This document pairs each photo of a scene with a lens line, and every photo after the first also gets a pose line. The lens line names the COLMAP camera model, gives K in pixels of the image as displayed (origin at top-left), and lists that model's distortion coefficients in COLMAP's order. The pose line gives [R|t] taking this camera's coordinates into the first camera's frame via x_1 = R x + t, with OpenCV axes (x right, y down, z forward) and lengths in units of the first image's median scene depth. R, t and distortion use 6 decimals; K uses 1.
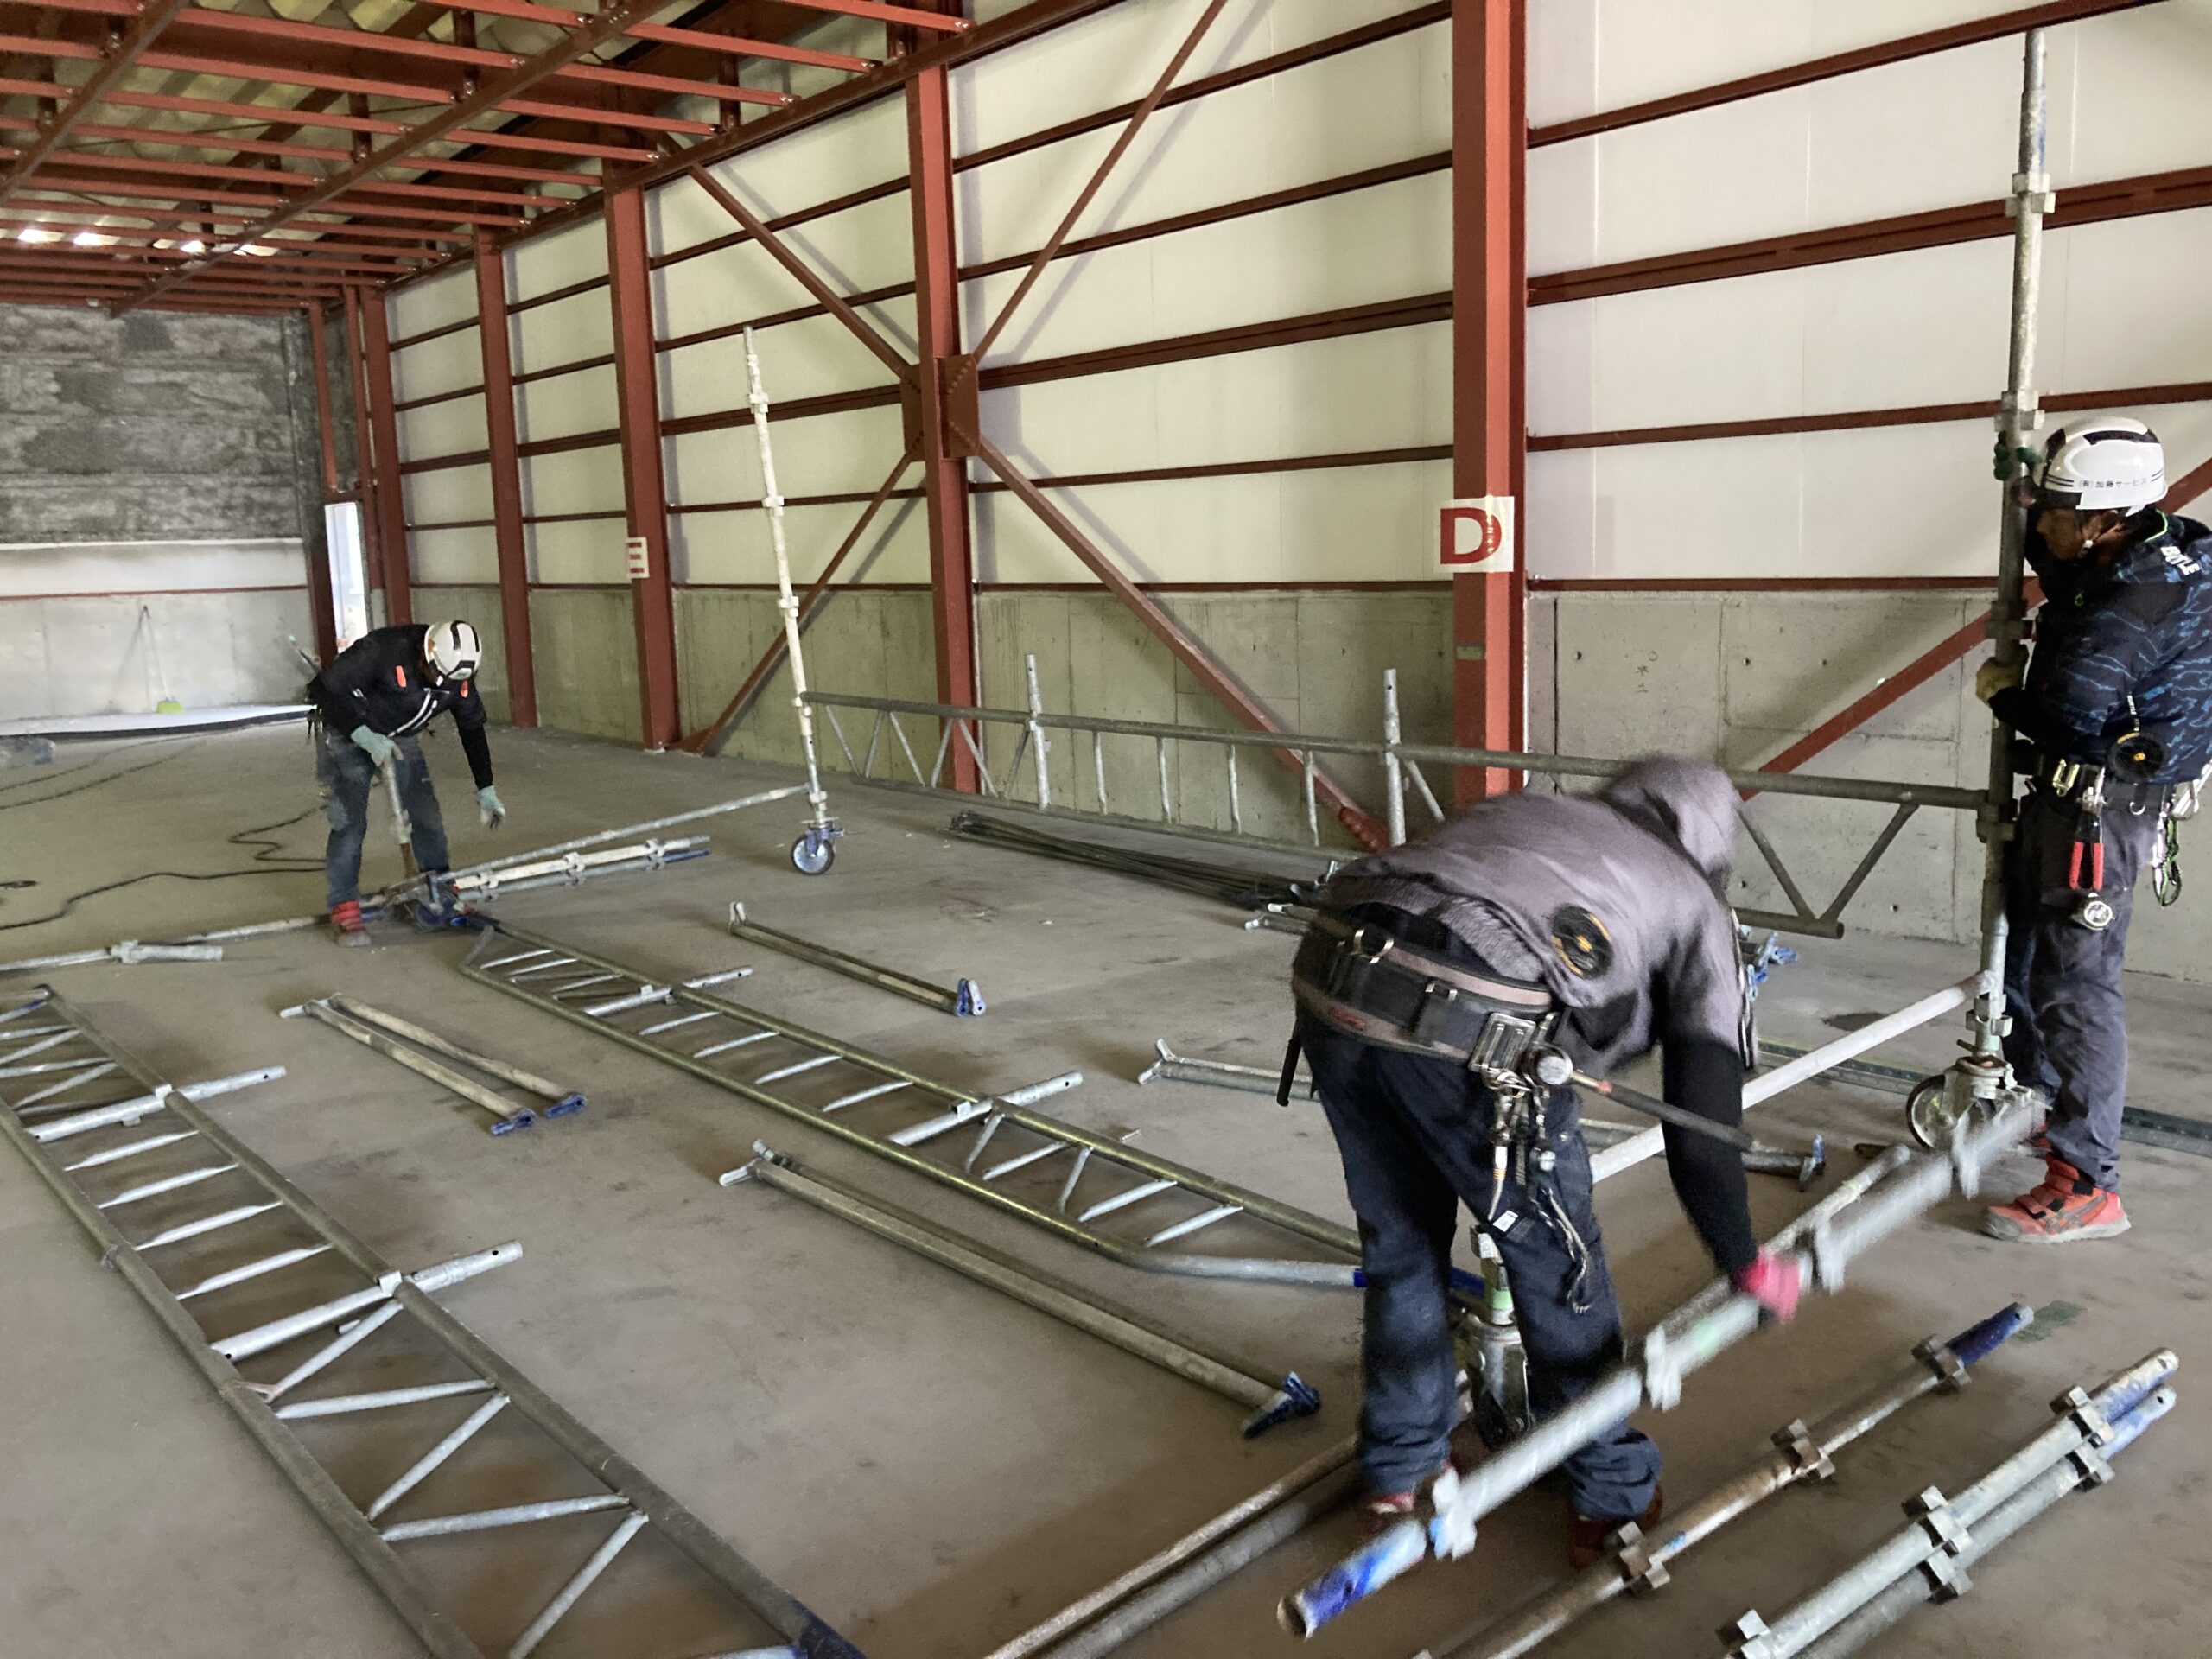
lens RADIAL K [[1818.8, 0, 1105.6], [0, 1818.8, 830.5], [0, 0, 1]] dist [0.005832, -0.002560]
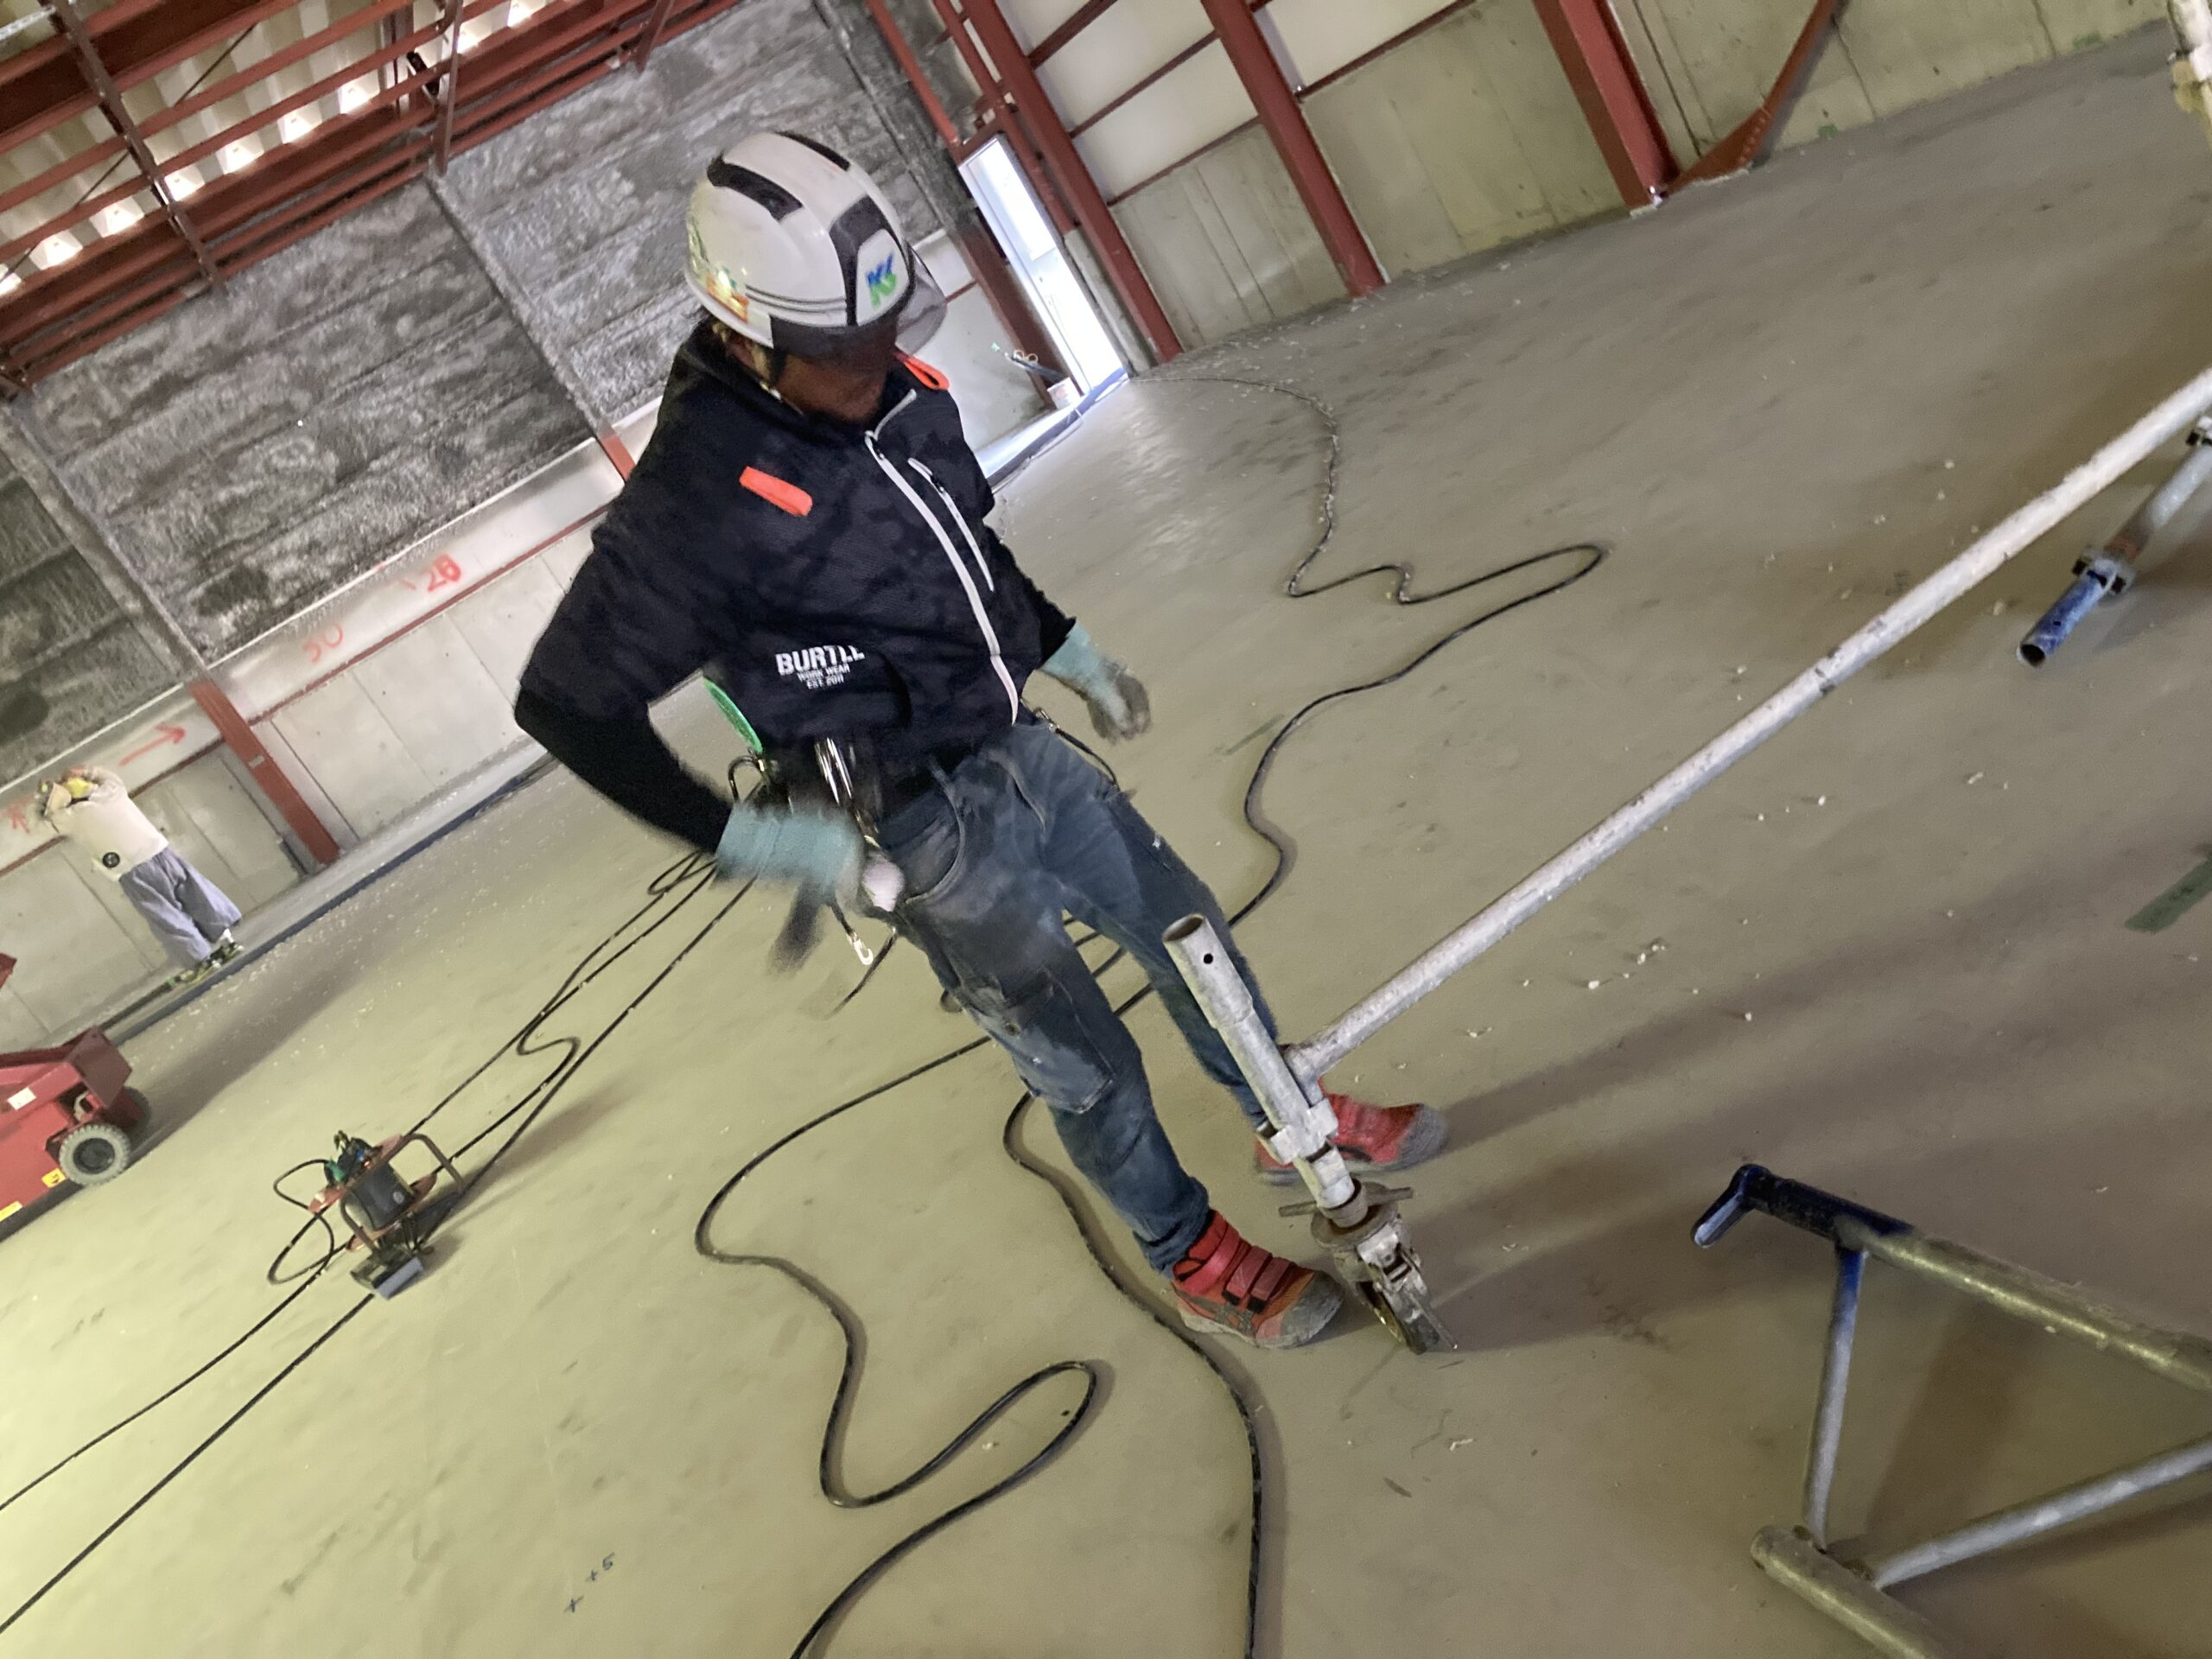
lens RADIAL K [[1818.8, 0, 1101.7], [0, 1818.8, 839.6], [0, 0, 1]] dist [0.005832, -0.002560]
pose [[0.857149, -0.344601, -0.382812, -0.180240], [0.430776, 0.887054, 0.166034, -0.026114], [0.282360, -0.307222, 0.908784, 0.223014]]
